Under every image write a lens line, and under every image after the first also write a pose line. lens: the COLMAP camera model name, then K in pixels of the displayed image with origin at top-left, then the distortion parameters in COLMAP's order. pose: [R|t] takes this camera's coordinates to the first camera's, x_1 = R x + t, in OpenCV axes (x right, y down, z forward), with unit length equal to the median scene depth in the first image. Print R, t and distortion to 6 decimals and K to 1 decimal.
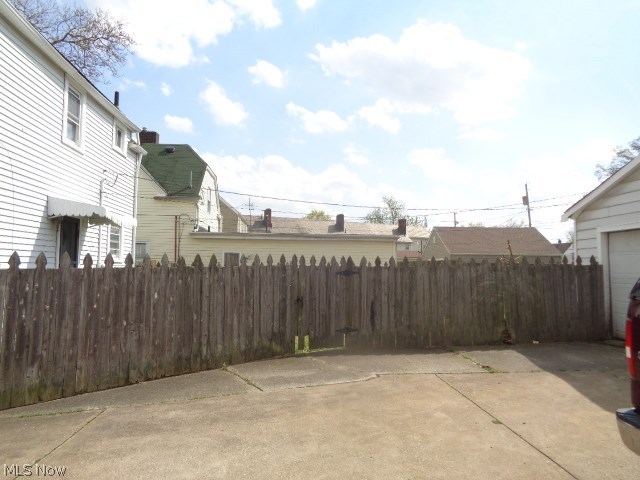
lens RADIAL K [[475.9, 0, 320.0], [0, 475.9, 240.0], [0, 0, 1]] dist [-0.000874, -0.001667]
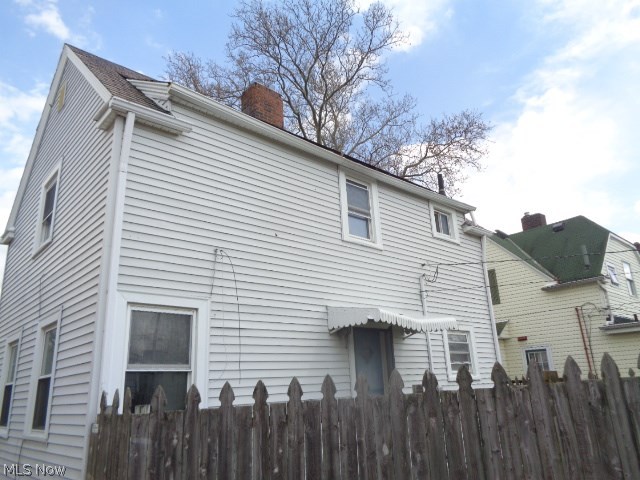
lens RADIAL K [[481.1, 0, 320.0], [0, 481.1, 240.0], [0, 0, 1]] dist [-0.000465, -0.000823]
pose [[0.622871, -0.271861, -0.733568, 0.071851], [0.102625, 0.957969, -0.267886, 0.022048], [0.775564, 0.091576, 0.624592, 0.494450]]
